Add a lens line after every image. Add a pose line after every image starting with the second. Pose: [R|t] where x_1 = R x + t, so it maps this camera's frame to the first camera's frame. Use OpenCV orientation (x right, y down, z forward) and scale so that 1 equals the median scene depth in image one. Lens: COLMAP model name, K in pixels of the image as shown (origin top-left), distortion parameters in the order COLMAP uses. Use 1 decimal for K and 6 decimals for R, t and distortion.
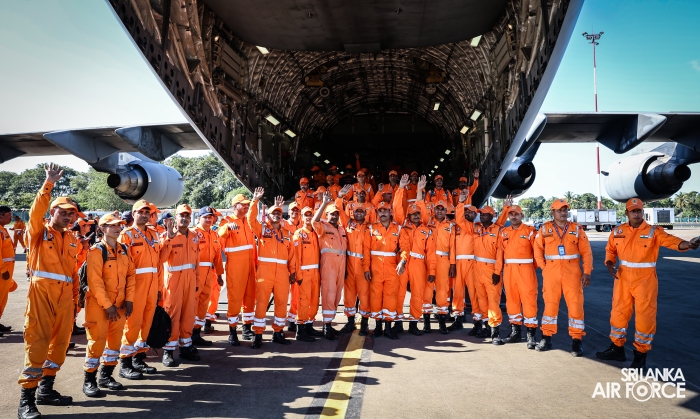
lens RADIAL K [[530.0, 0, 350.0], [0, 530.0, 209.5], [0, 0, 1]] dist [-0.000748, -0.000087]
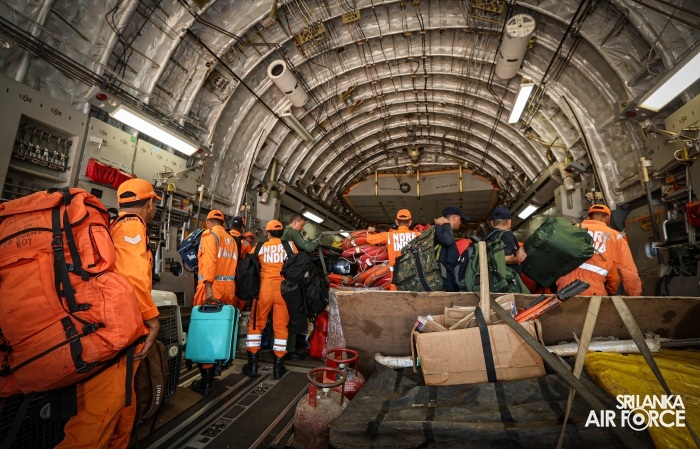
lens RADIAL K [[310.1, 0, 350.0], [0, 310.1, 224.5], [0, 0, 1]] dist [-0.025040, 0.000999]
pose [[0.981030, 0.003682, -0.193821, 0.067966], [-0.035786, 0.986076, -0.162401, -0.038688], [0.190524, 0.166256, 0.967502, 0.733840]]
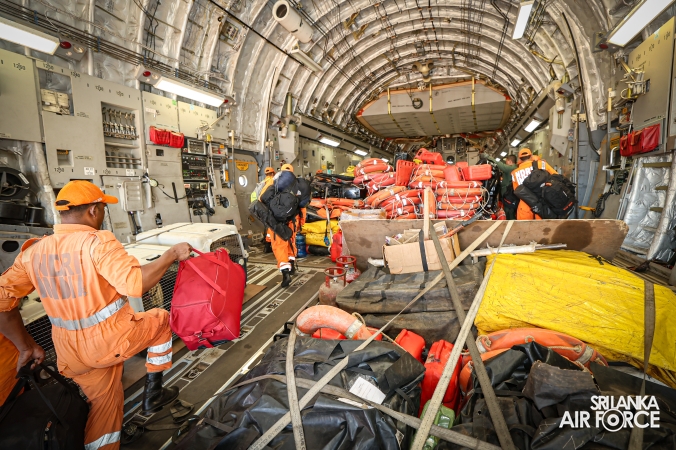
lens RADIAL K [[308.7, 0, 346.5], [0, 308.7, 222.7], [0, 0, 1]] dist [-0.027579, 0.000019]
pose [[0.960164, 0.013594, -0.279107, 0.091538], [0.020469, 0.992711, 0.118767, -0.051449], [0.278687, -0.119749, 0.952887, 0.685764]]
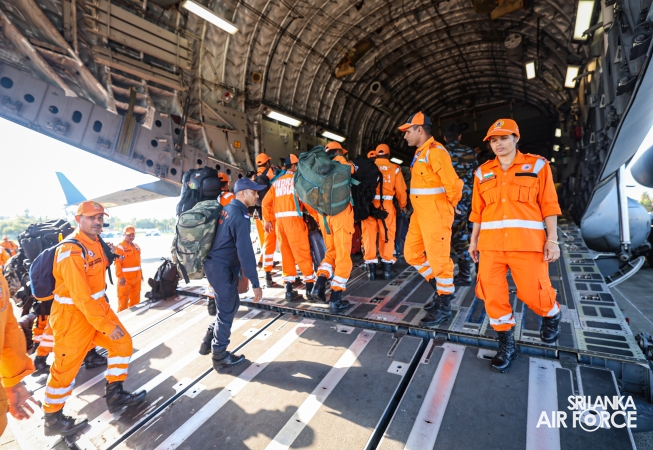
lens RADIAL K [[318.4, 0, 286.3], [0, 318.4, 226.1], [0, 0, 1]] dist [-0.047300, 0.018360]
pose [[0.823526, -0.042134, -0.565712, 0.118791], [0.055847, 0.998415, 0.006936, 0.007296], [0.564523, -0.037305, 0.824574, 0.431725]]
